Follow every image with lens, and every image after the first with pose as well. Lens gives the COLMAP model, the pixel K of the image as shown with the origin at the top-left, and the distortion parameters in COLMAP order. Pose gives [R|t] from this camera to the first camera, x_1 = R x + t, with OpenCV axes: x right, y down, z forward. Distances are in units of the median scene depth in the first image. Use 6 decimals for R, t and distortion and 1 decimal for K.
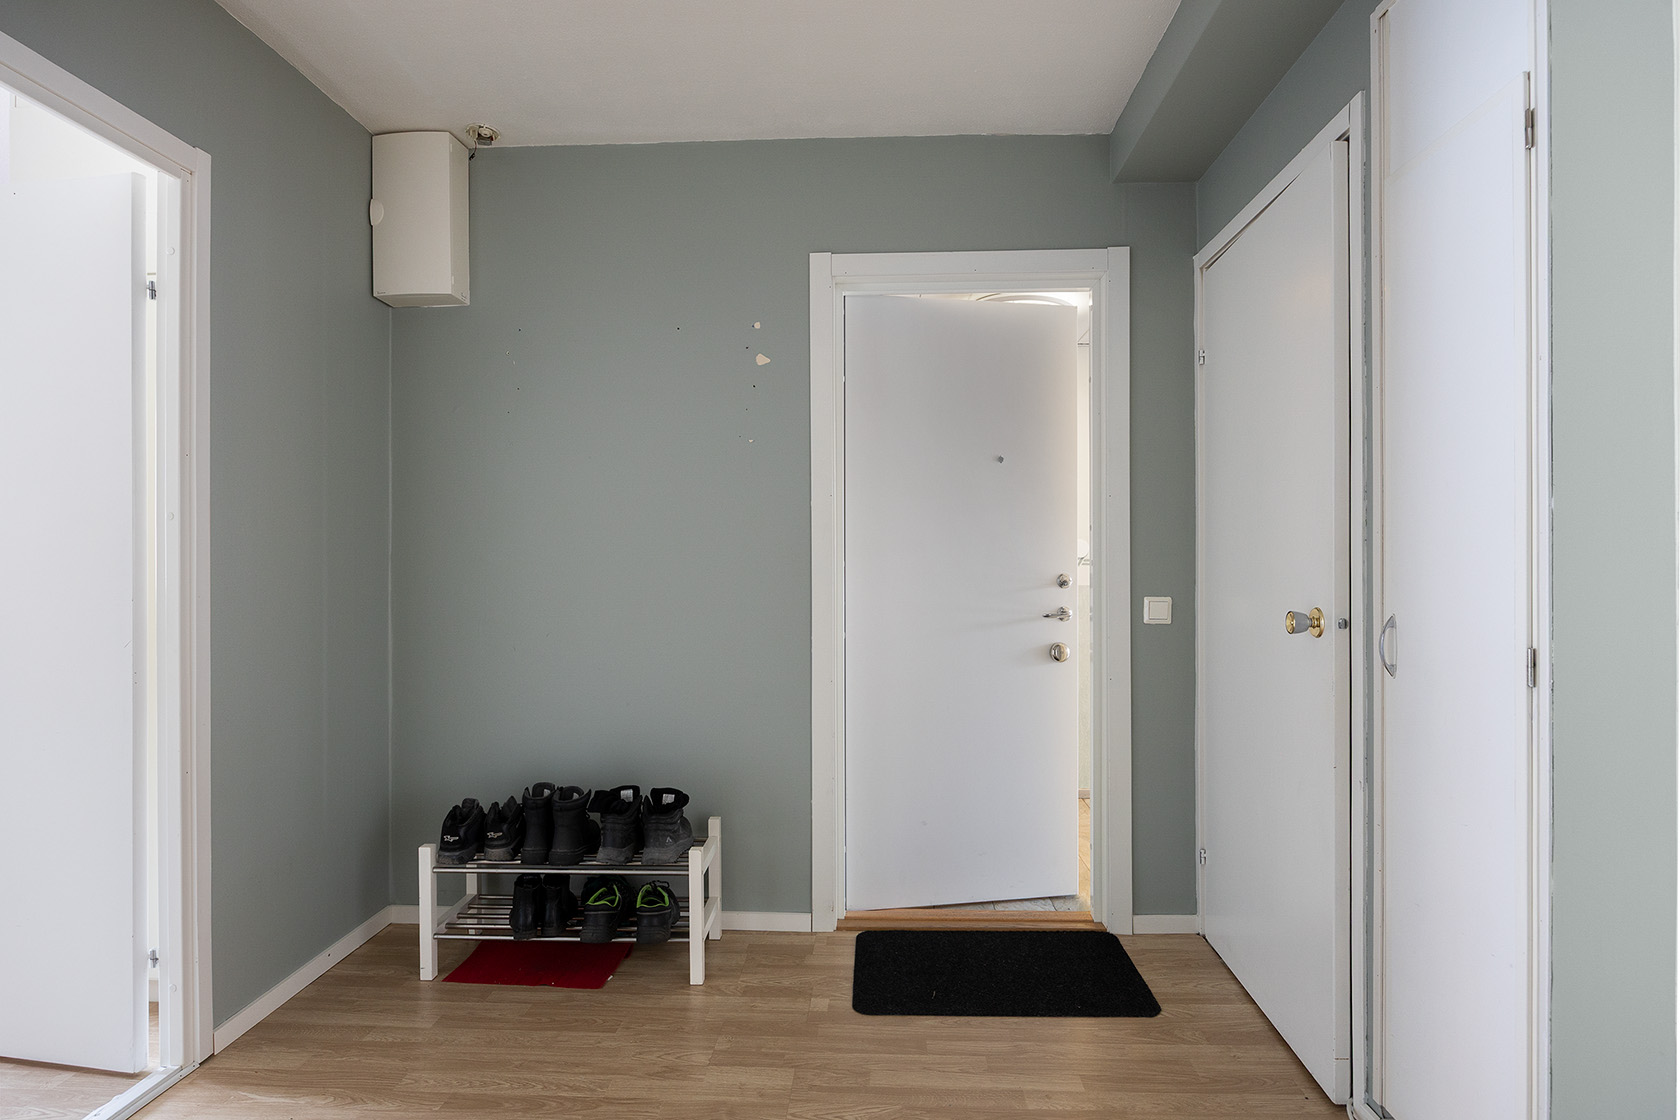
lens RADIAL K [[869.8, 0, 838.3], [0, 869.8, 565.3], [0, 0, 1]] dist [-0.003383, -0.000325]
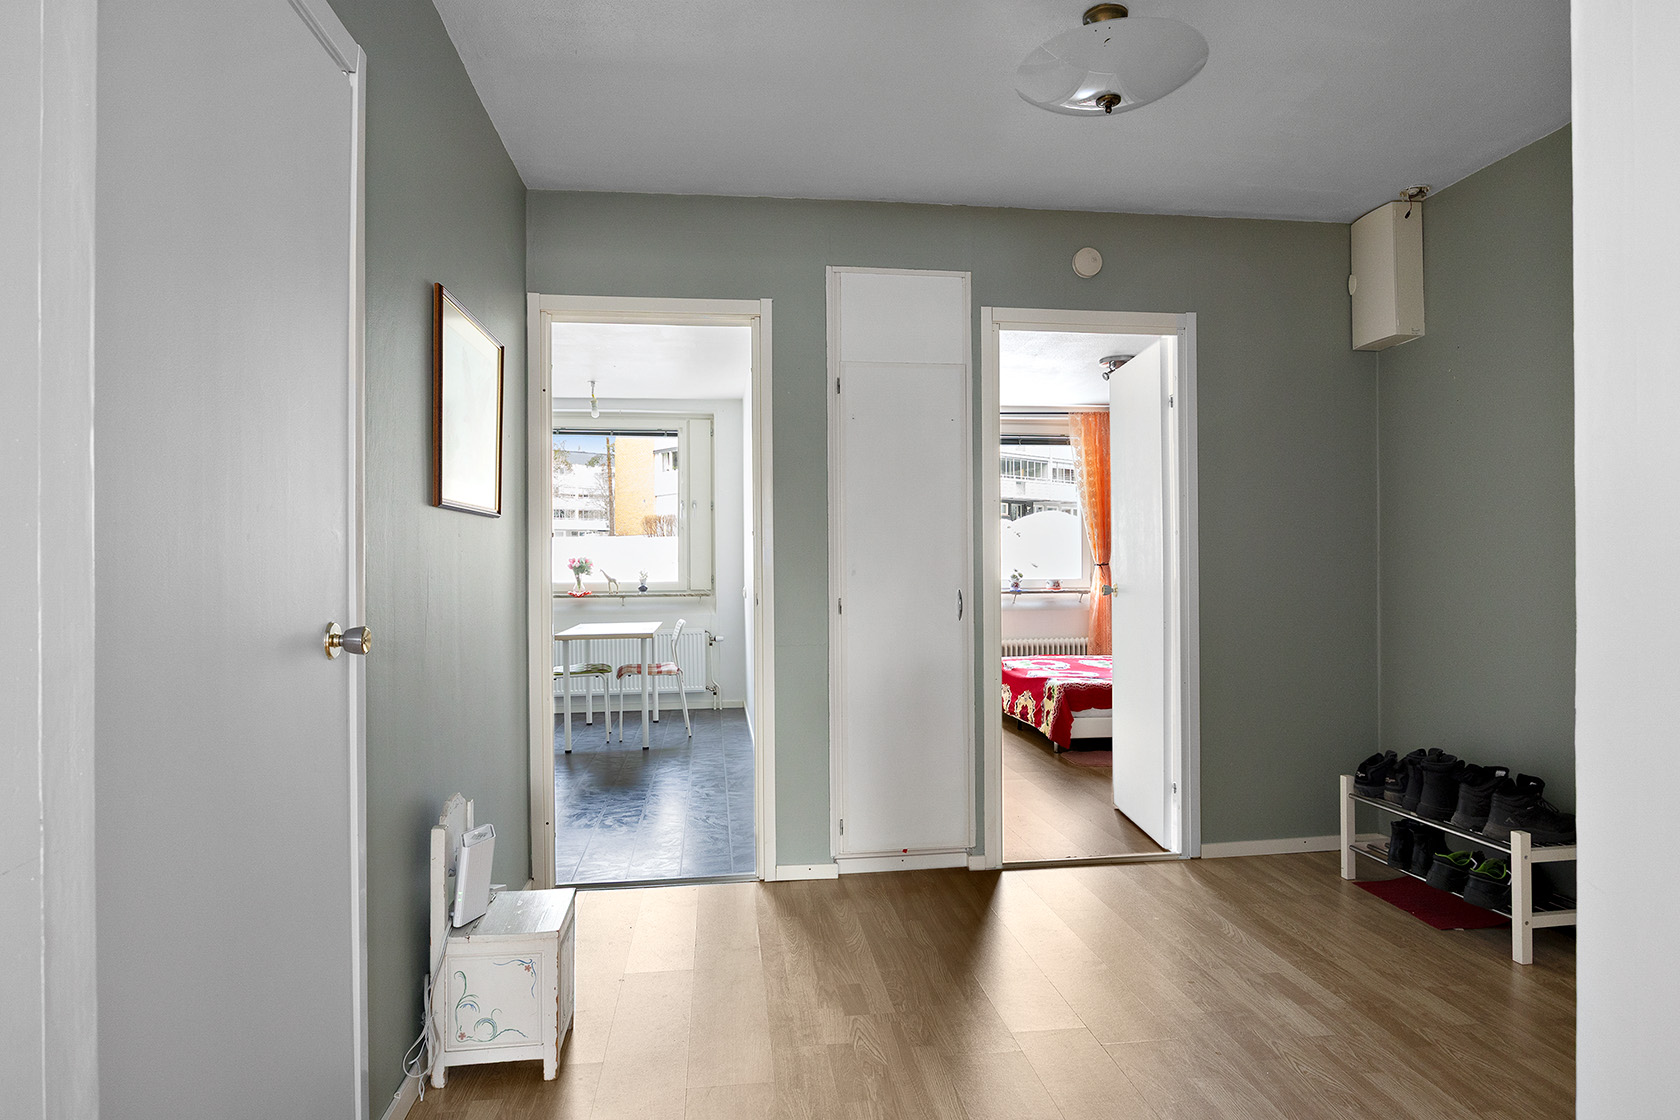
lens RADIAL K [[941.4, 0, 840.0], [0, 941.4, 560.0], [0, 0, 1]] dist [-0.010389, -0.001464]
pose [[0.174732, -0.007890, -0.984584, 0.777356], [0.002913, 0.999968, -0.007497, 0.009744], [0.984612, -0.001558, 0.174750, 0.013907]]
